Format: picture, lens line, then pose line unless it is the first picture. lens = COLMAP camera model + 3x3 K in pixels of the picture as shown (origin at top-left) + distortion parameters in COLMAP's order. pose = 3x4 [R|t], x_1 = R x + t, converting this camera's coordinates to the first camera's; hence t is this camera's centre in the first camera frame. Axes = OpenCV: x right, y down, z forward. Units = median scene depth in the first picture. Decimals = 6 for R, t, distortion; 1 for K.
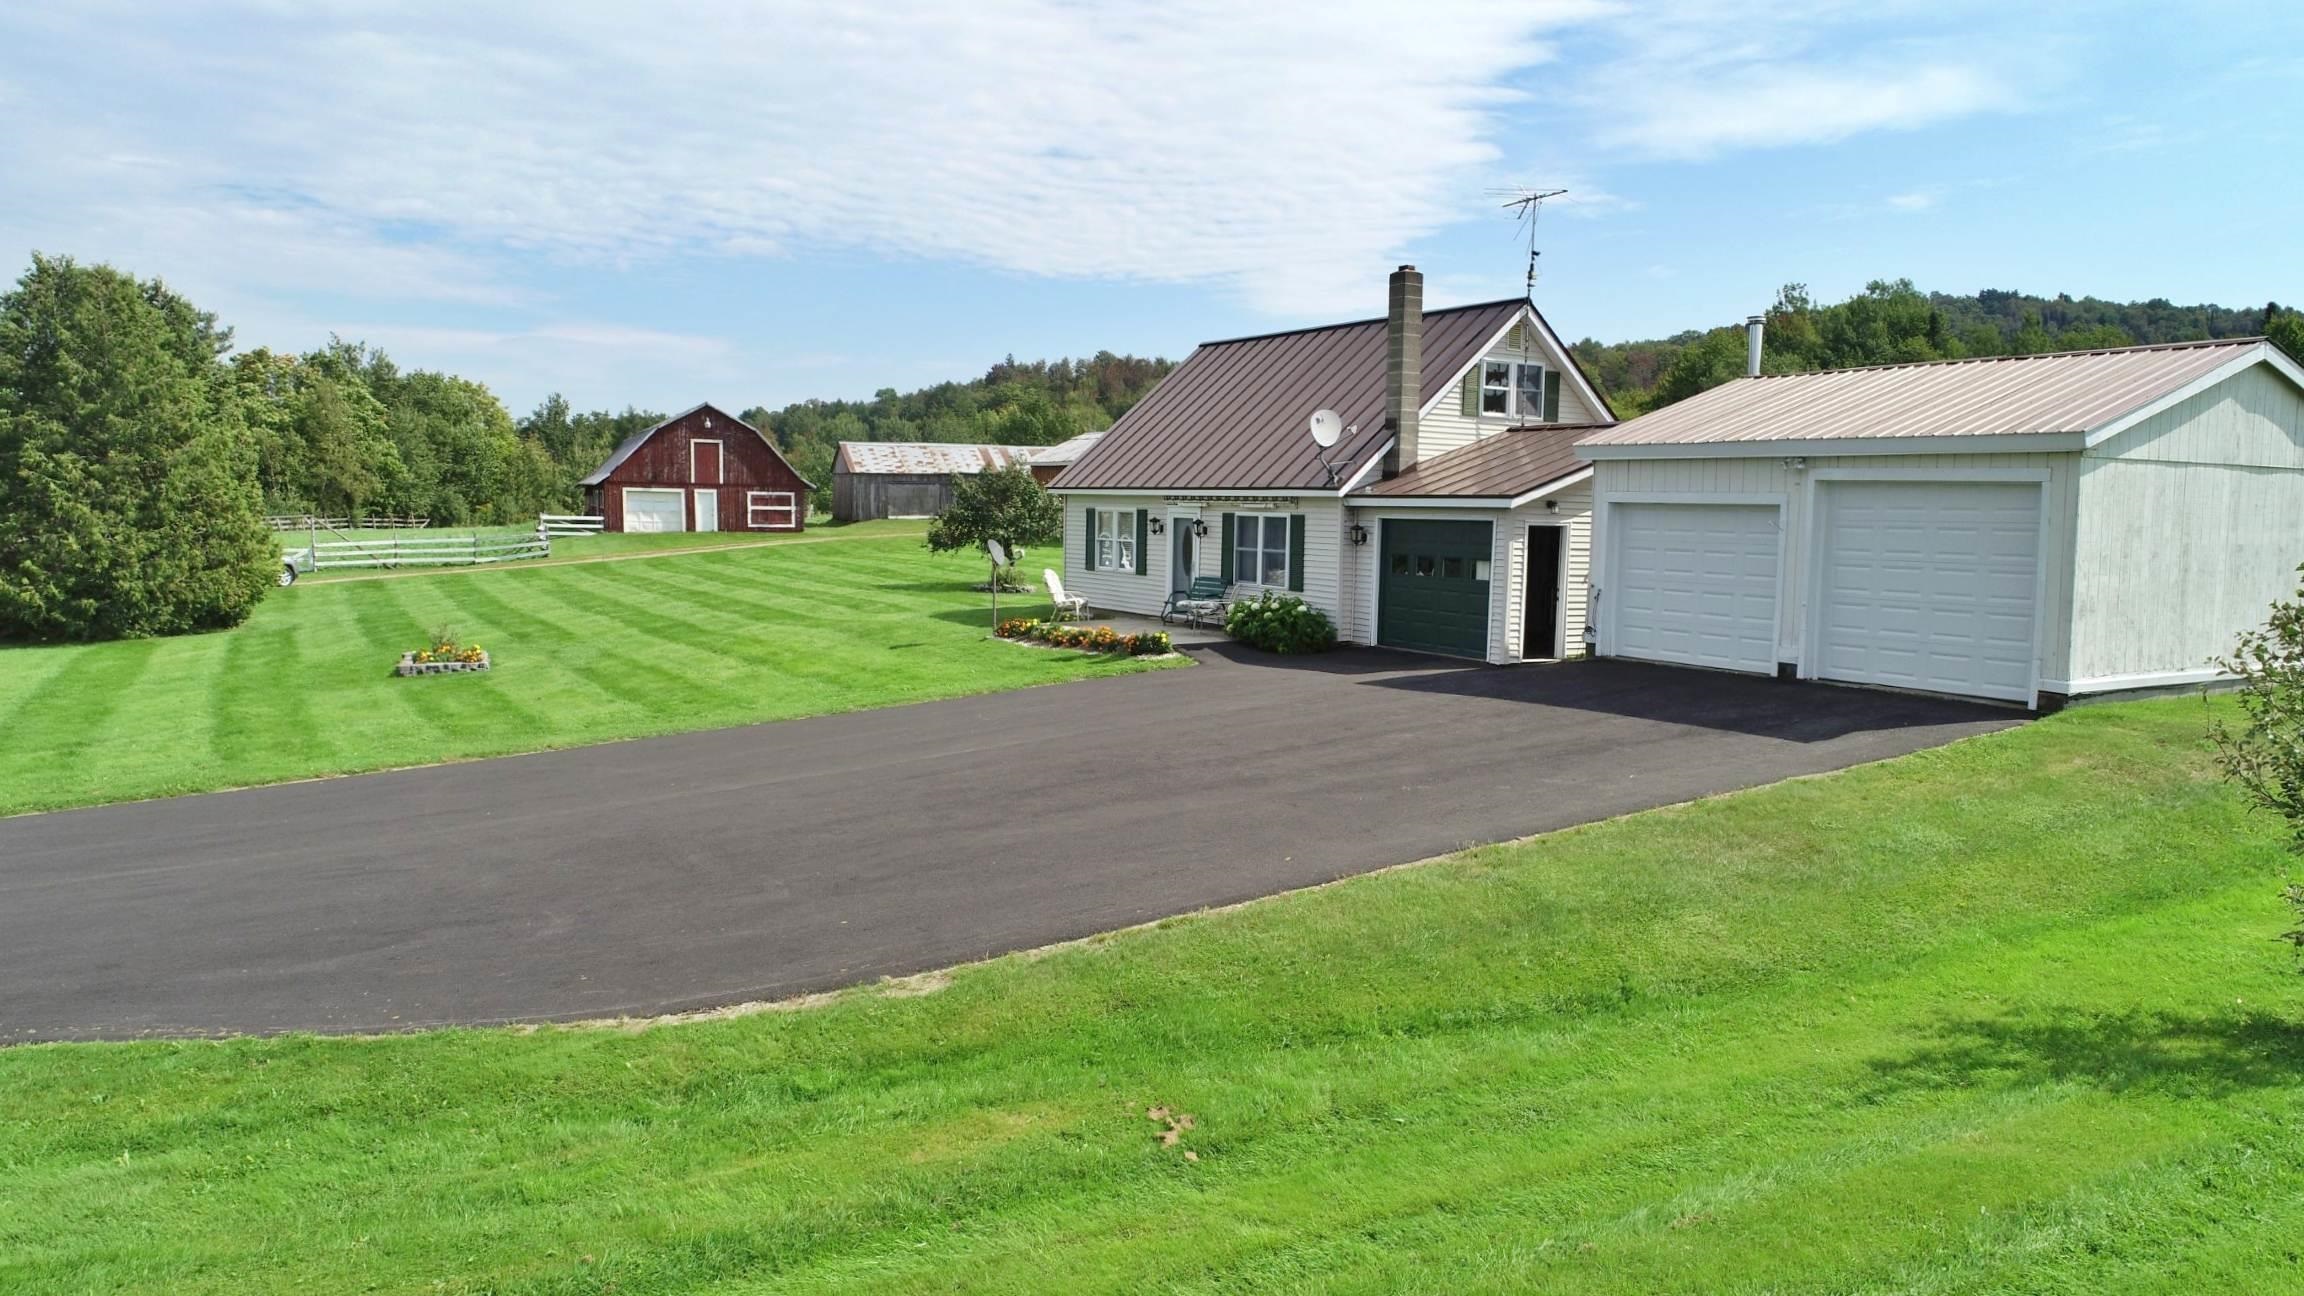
lens RADIAL K [[1543.4, 0, 1139.7], [0, 1543.4, 641.8], [0, 0, 1]] dist [-0.004324, 0.000644]
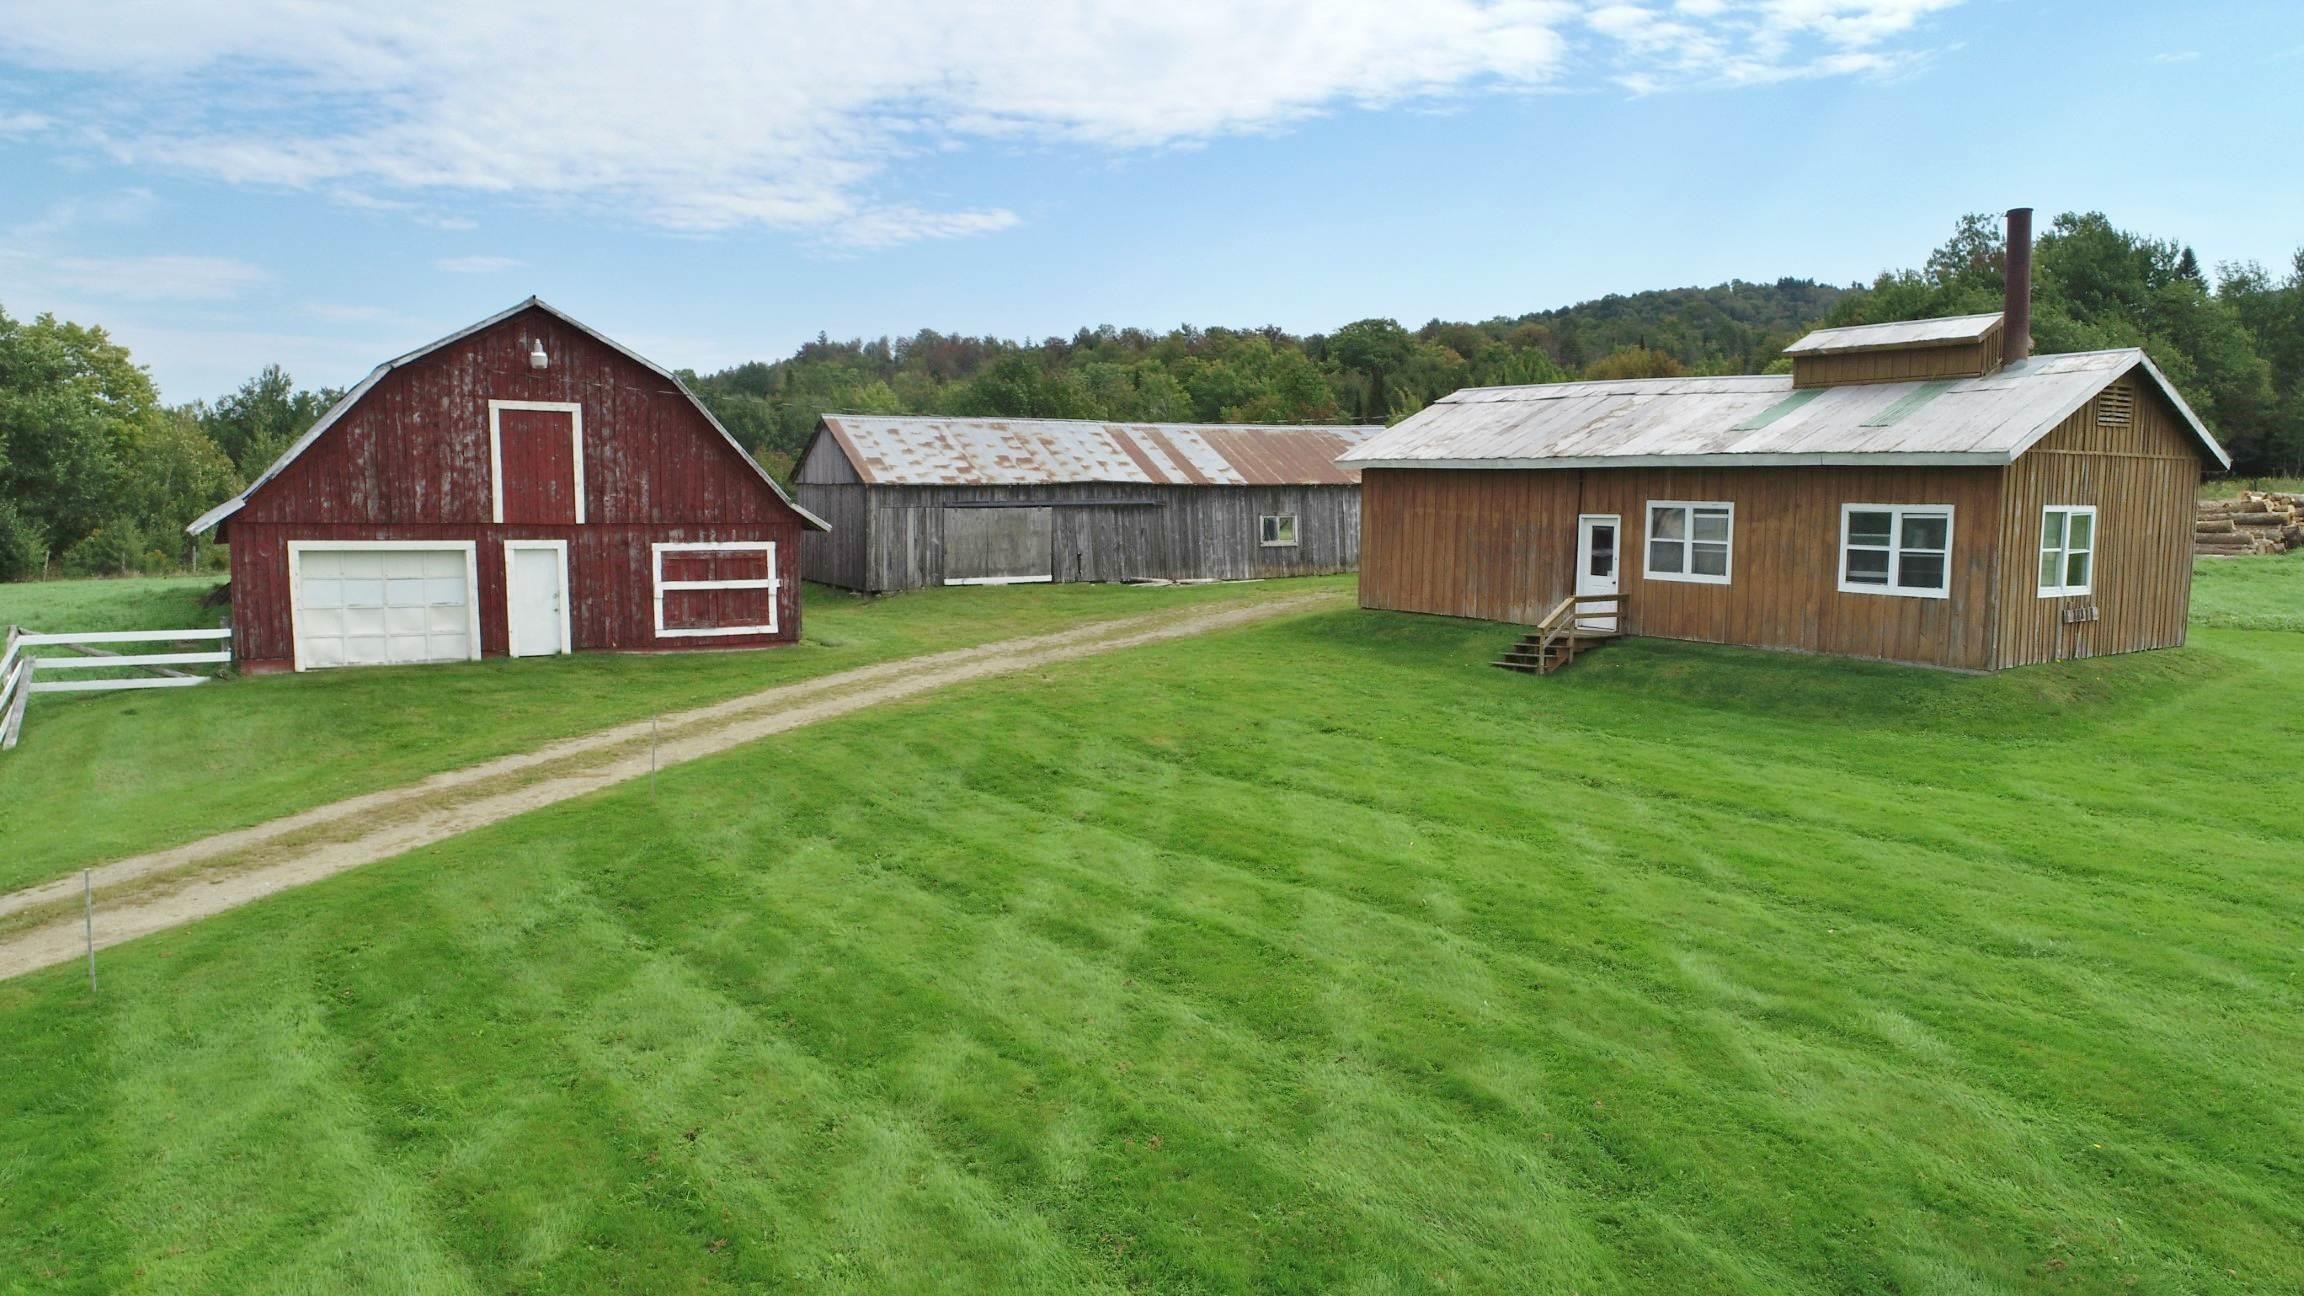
lens RADIAL K [[1543.4, 0, 1158.5], [0, 1543.4, 681.3], [0, 0, 1]] dist [-0.004324, 0.000644]
pose [[0.989879, -0.024997, 0.139698, -0.185646], [0.020365, 0.999198, 0.034488, -0.074343], [-0.140448, -0.031294, 0.989593, 0.612071]]
